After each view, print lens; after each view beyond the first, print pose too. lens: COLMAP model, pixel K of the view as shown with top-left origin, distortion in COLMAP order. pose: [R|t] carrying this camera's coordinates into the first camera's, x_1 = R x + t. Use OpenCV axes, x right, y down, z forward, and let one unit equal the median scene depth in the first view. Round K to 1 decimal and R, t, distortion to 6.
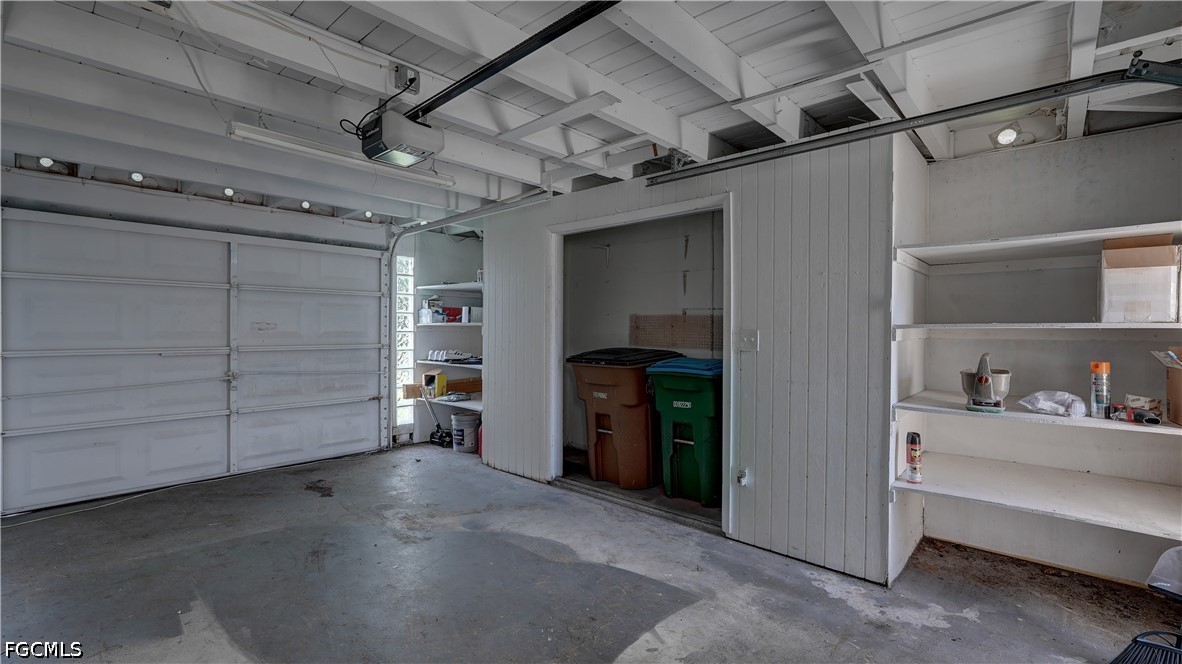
lens RADIAL K [[522.1, 0, 591.0], [0, 522.1, 332.0], [0, 0, 1]] dist [-0.014164, 0.007109]
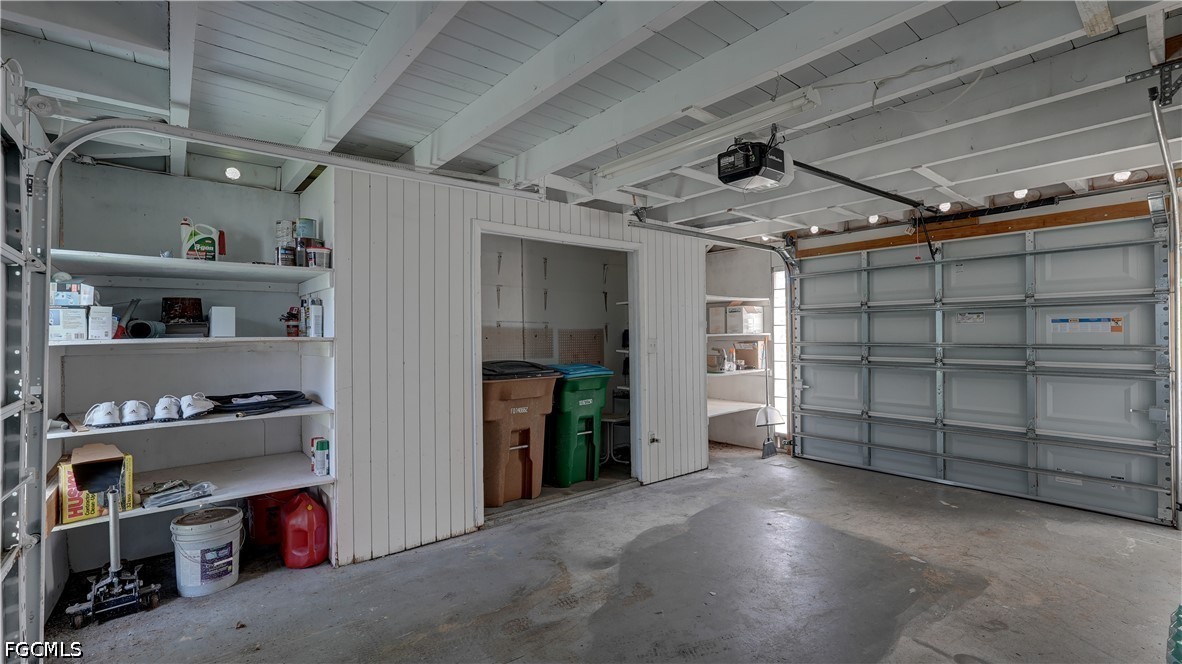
lens RADIAL K [[522.1, 0, 591.0], [0, 522.1, 332.0], [0, 0, 1]] dist [-0.014164, 0.007109]
pose [[0.139118, -0.002584, 0.990272, -1.022963], [0.020420, 0.999791, -0.000259, -0.022795], [-0.990065, 0.020257, 0.139141, 0.819075]]
